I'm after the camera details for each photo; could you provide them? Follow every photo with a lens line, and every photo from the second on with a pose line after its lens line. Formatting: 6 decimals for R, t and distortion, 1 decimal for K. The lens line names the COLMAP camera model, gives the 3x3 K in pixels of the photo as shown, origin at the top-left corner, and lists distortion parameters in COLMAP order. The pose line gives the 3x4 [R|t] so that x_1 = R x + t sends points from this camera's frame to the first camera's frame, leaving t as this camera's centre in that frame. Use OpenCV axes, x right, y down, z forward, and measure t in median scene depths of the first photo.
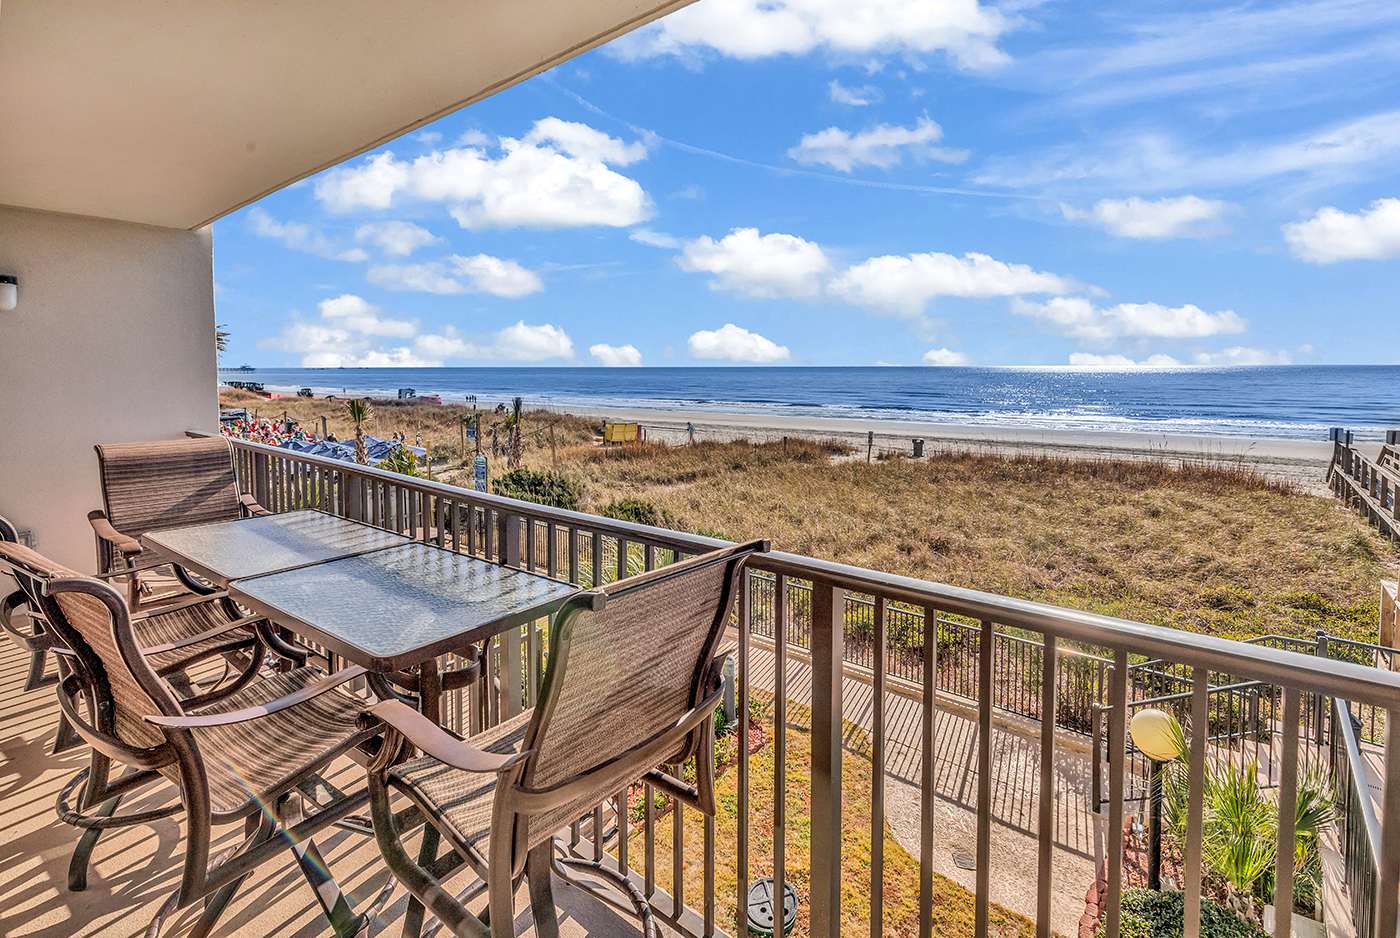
lens RADIAL K [[648.4, 0, 703.9], [0, 648.4, 422.5], [0, 0, 1]] dist [0.000051, -0.000101]
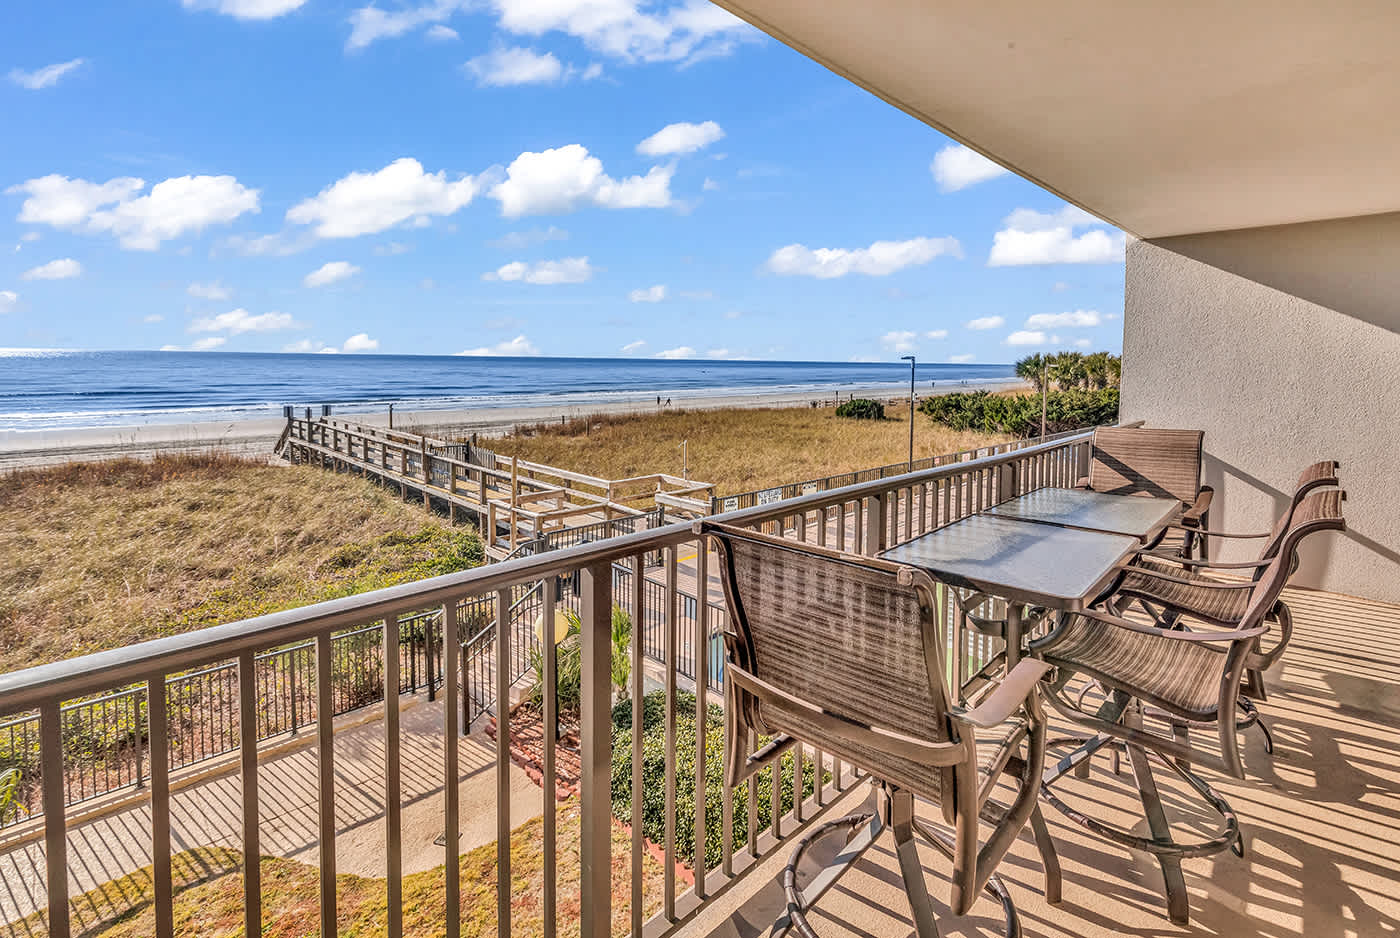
lens RADIAL K [[666.2, 0, 702.7], [0, 666.2, 412.9], [0, 0, 1]] dist [0.001157, 0.000541]
pose [[0.103501, -0.074406, 0.991842, -0.146056], [0.068687, 0.995352, 0.067501, -0.009130], [-0.992255, 0.061140, 0.108131, 0.119440]]
